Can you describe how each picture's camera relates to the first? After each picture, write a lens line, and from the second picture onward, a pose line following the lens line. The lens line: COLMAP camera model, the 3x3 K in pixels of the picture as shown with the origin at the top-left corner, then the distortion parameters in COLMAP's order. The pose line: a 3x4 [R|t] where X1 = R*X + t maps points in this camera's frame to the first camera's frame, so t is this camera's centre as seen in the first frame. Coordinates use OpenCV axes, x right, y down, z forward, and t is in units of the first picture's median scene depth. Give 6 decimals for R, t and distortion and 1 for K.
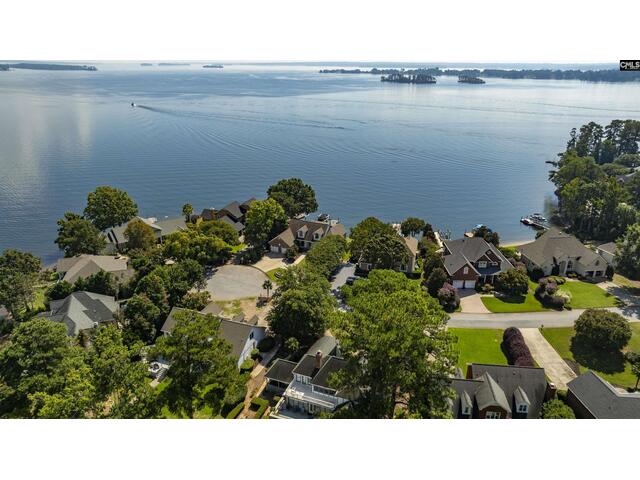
lens RADIAL K [[445.1, 0, 320.0], [0, 445.1, 240.0], [0, 0, 1]] dist [-0.023864, 0.004629]
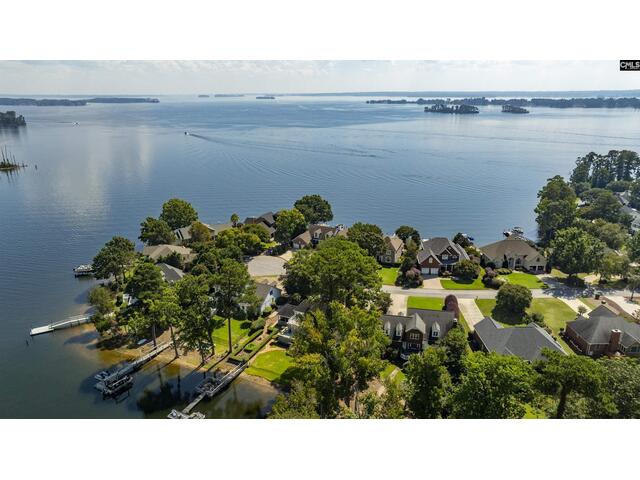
lens RADIAL K [[445.1, 0, 320.0], [0, 445.1, 240.0], [0, 0, 1]] dist [-0.023864, 0.004629]
pose [[0.994434, 0.022647, -0.102898, 0.106947], [-0.028786, 0.997868, -0.058571, 0.079433], [0.101352, 0.061207, 0.992966, -0.326493]]
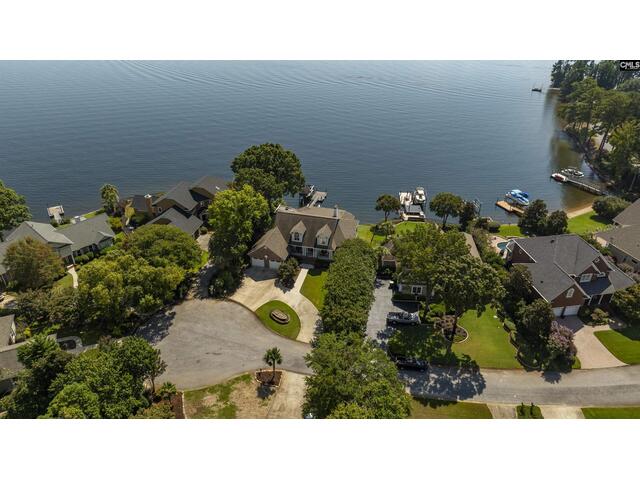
lens RADIAL K [[445.1, 0, 320.0], [0, 445.1, 240.0], [0, 0, 1]] dist [-0.023864, 0.004629]
pose [[0.986710, -0.083946, 0.139126, -0.100637], [0.060427, 0.984375, 0.165392, -0.115388], [-0.150836, -0.154787, 0.976365, 0.354692]]
